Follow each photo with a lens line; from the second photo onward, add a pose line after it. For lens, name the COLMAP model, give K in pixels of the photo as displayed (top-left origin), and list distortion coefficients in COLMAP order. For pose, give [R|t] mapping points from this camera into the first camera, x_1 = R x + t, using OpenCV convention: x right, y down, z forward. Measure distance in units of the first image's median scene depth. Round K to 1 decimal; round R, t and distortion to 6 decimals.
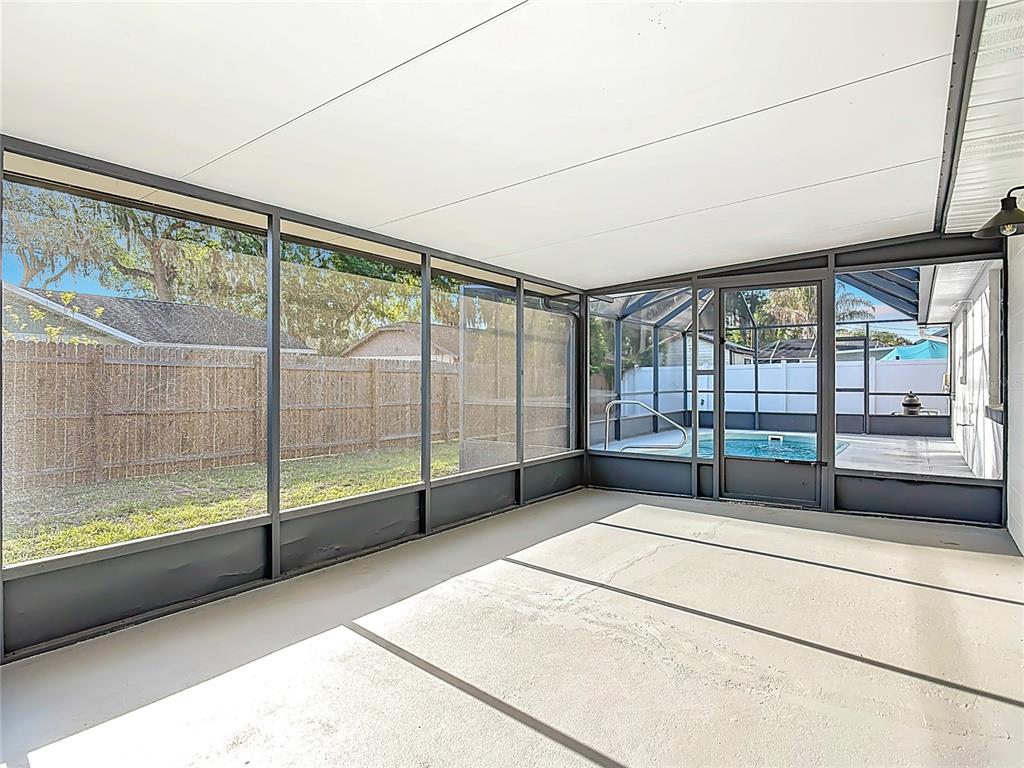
lens RADIAL K [[601.2, 0, 513.9], [0, 601.2, 381.5], [0, 0, 1]] dist [-0.012823, 0.003994]
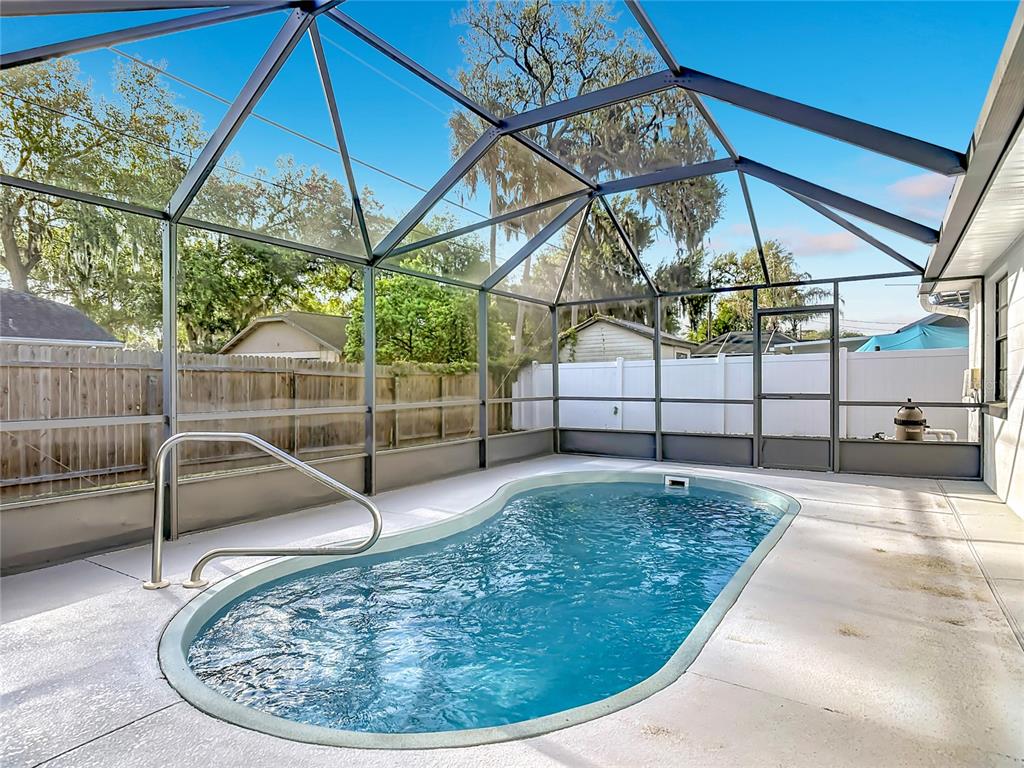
lens RADIAL K [[601.2, 0, 509.2], [0, 601.2, 386.9], [0, 0, 1]] dist [-0.012823, 0.003994]
pose [[0.999430, -0.000929, 0.033733, 0.251133], [0.000751, 0.999986, 0.005285, 0.001378], [-0.033737, -0.005257, 0.999417, 0.424435]]
